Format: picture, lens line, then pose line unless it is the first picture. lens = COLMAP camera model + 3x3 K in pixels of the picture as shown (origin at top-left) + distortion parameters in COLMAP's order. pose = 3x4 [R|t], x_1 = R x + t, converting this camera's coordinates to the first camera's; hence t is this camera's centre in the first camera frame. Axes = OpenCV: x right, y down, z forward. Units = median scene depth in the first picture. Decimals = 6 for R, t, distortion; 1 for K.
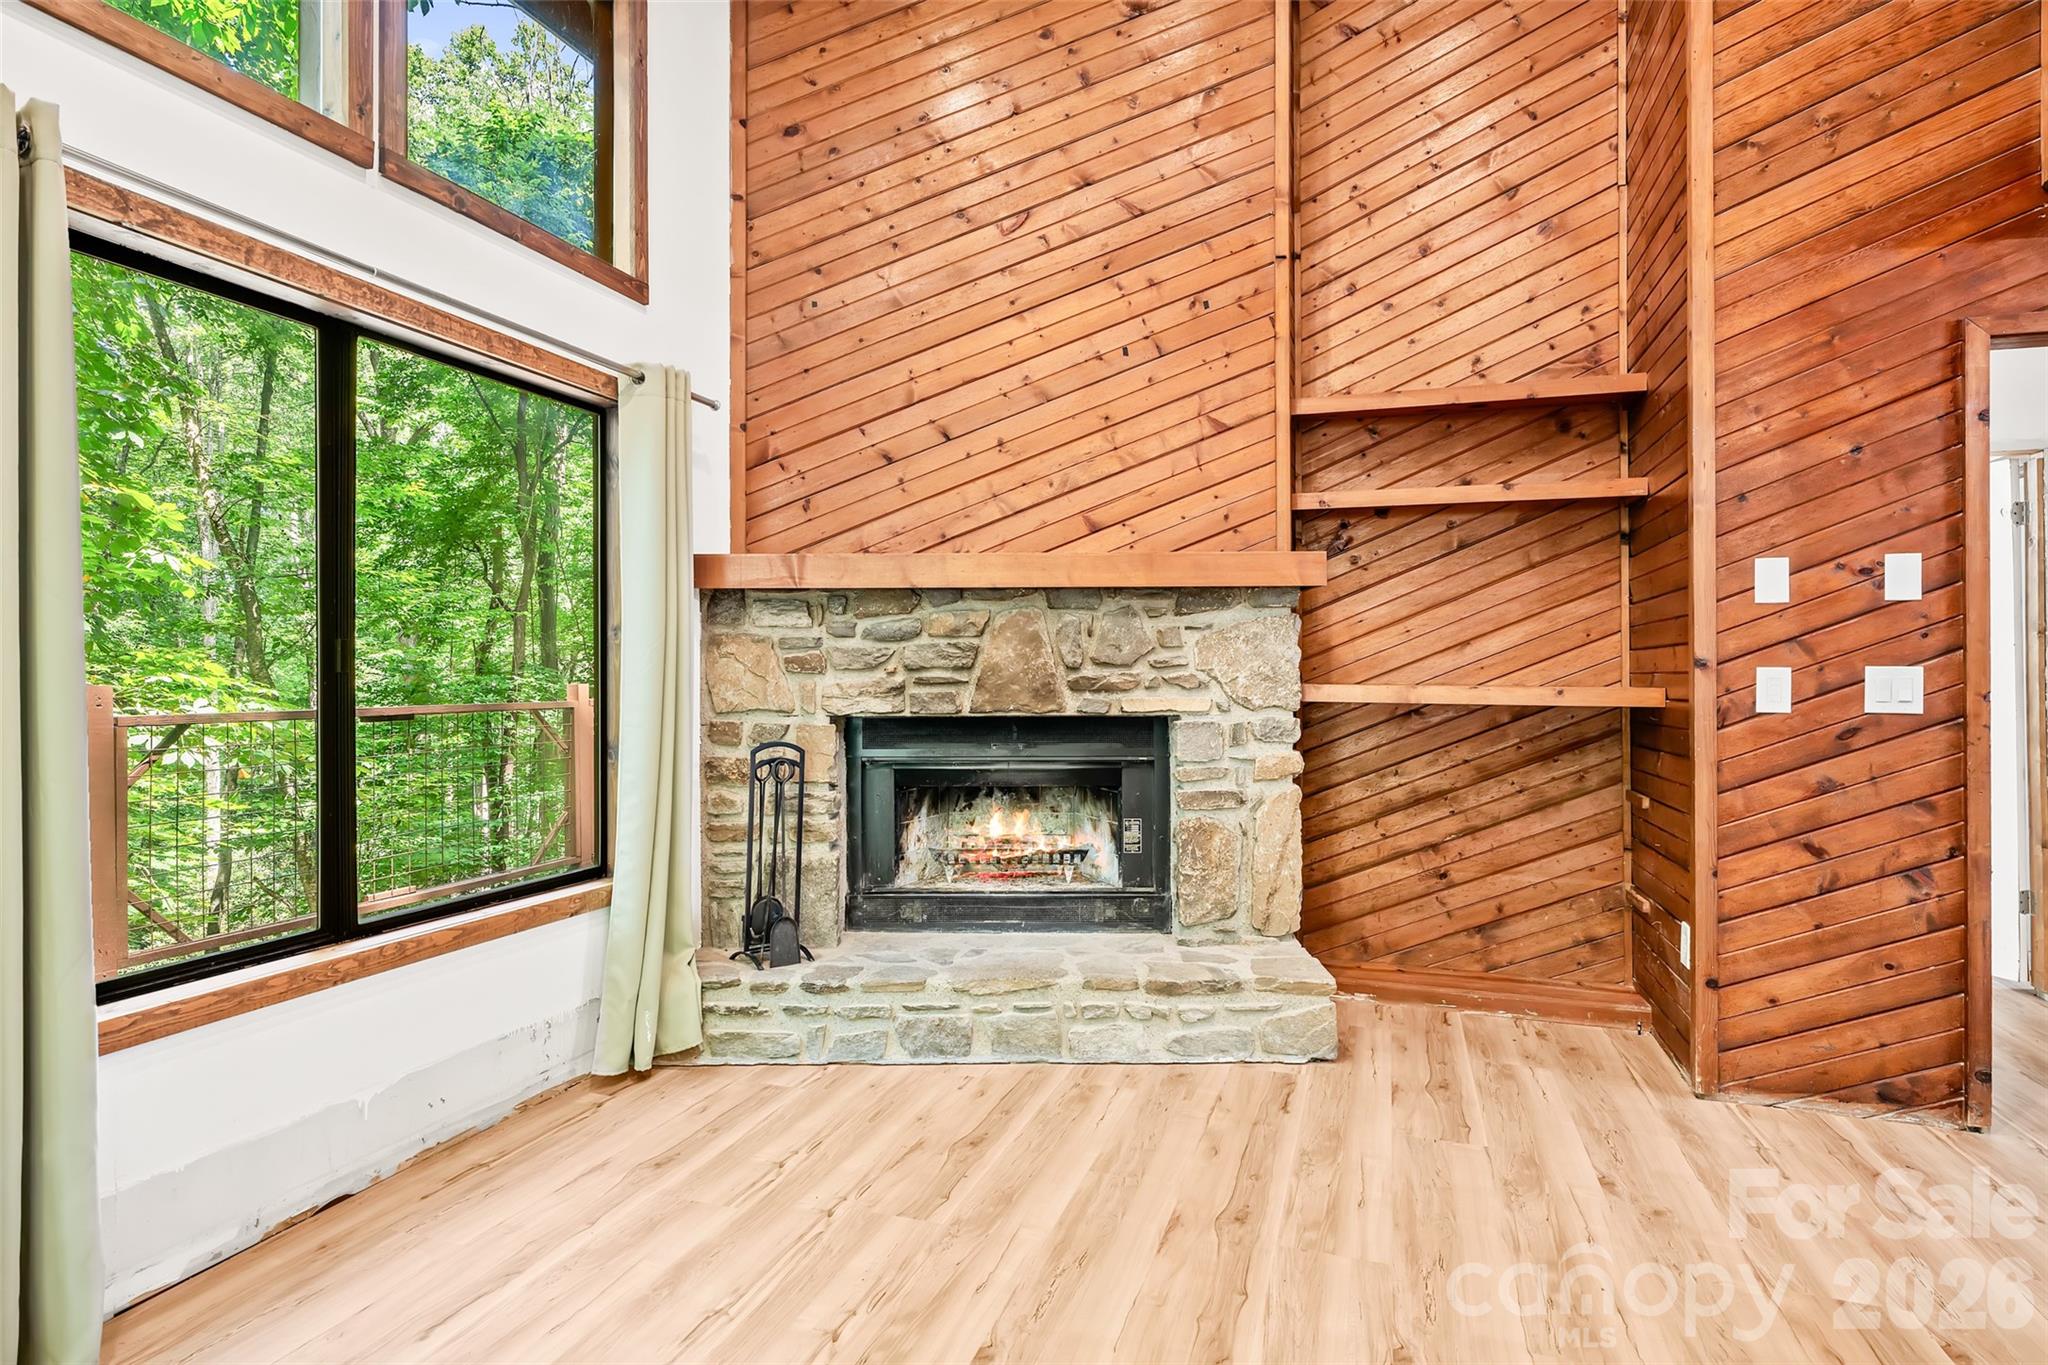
lens RADIAL K [[1037.6, 0, 1024.0], [0, 1037.6, 682.5], [0, 0, 1]] dist [-0.001349, -0.000278]
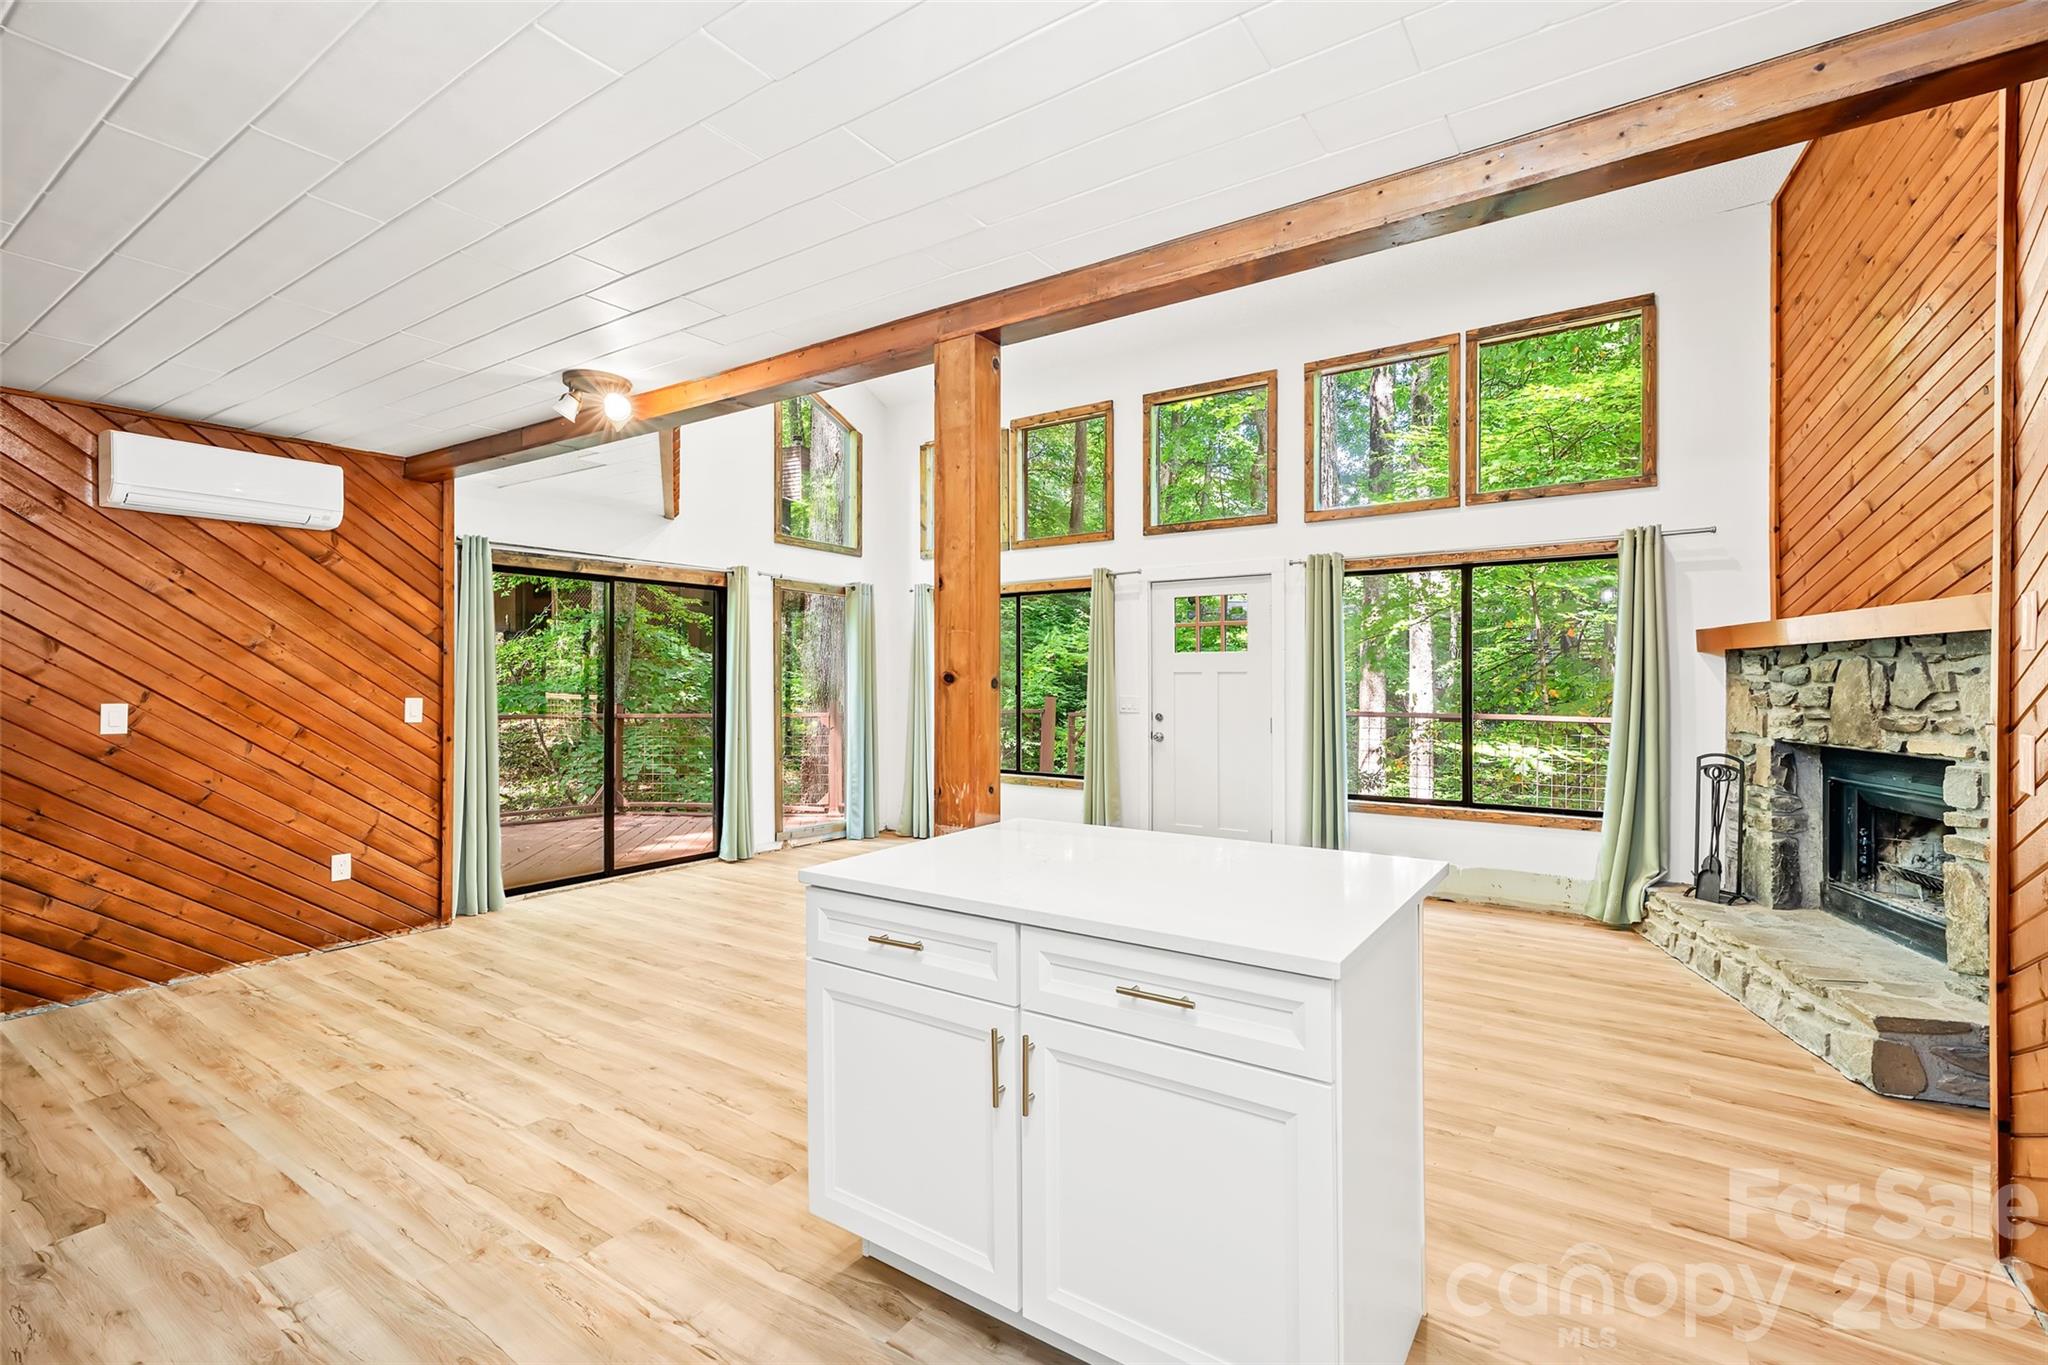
lens RADIAL K [[915.3, 0, 1024.0], [0, 915.3, 682.5], [0, 0, 1]] dist [0.000122, 0.000012]
pose [[-0.247793, 0.001720, -0.968811, 1.625507], [-0.010887, 0.999930, 0.004559, -0.050051], [0.968752, 0.011677, -0.247757, 0.455631]]
